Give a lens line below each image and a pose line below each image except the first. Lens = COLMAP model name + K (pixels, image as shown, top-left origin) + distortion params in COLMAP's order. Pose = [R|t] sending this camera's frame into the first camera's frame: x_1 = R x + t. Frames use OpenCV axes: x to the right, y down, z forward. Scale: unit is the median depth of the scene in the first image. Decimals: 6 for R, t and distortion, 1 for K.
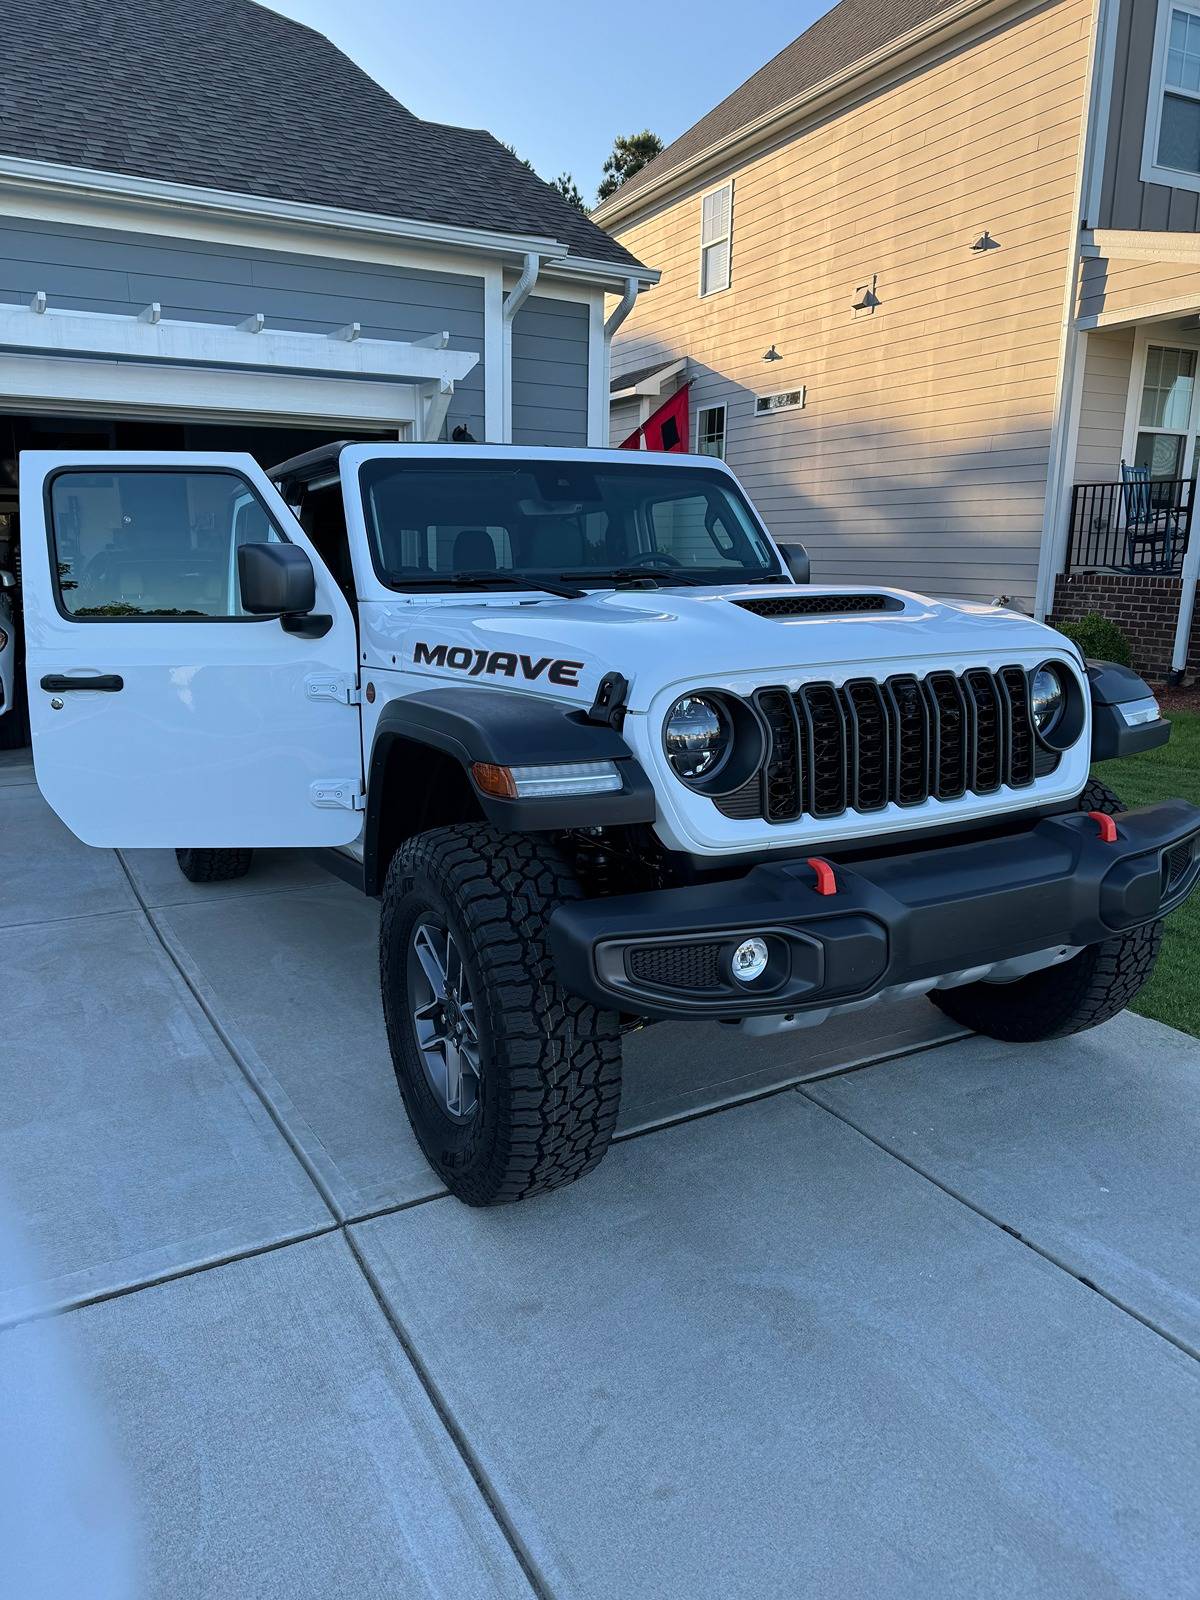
lens RADIAL K [[1284.1, 0, 602.8], [0, 1284.1, 835.5], [0, 0, 1]] dist [0.152927, -0.220974]
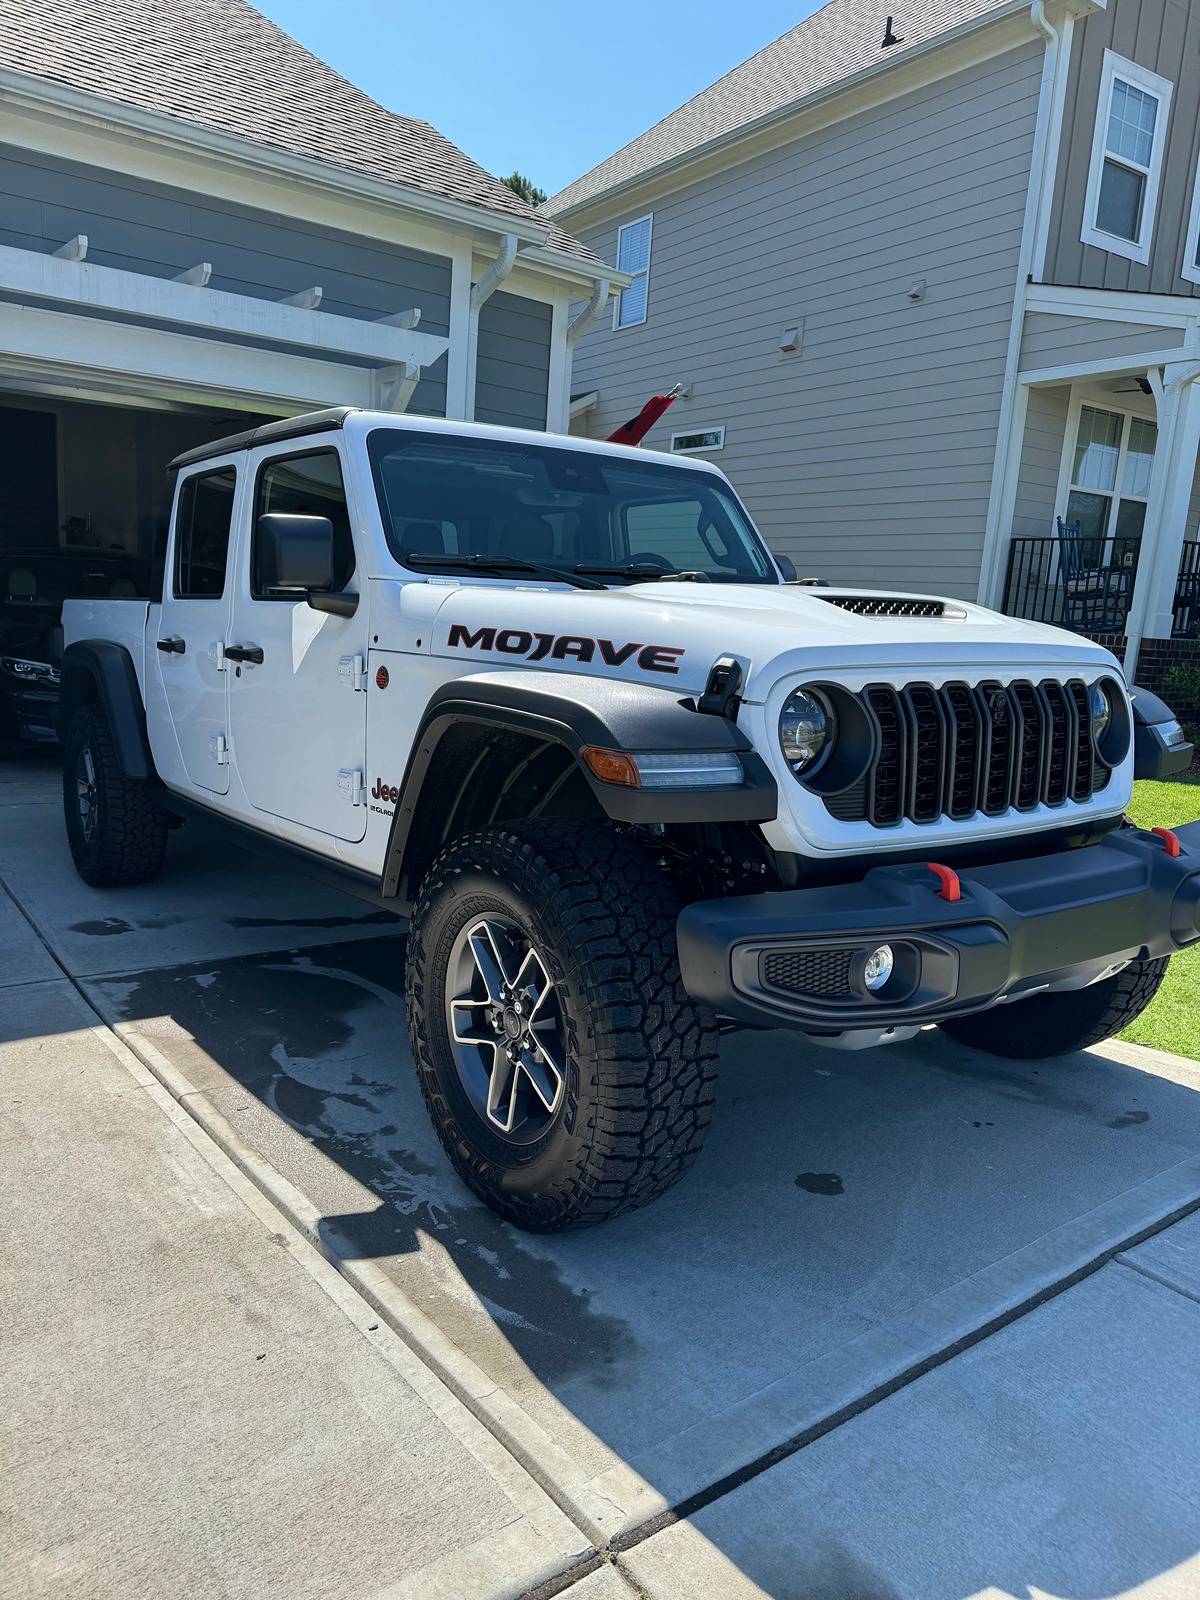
lens RADIAL K [[1337.4, 0, 696.3], [0, 1337.4, 801.9], [0, 0, 1]] dist [0.035850, -0.014981]
pose [[0.981119, 0.031172, 0.190874, -0.171420], [-0.021541, 0.998398, -0.052326, 0.024531], [-0.192199, 0.047227, 0.980219, 0.049729]]
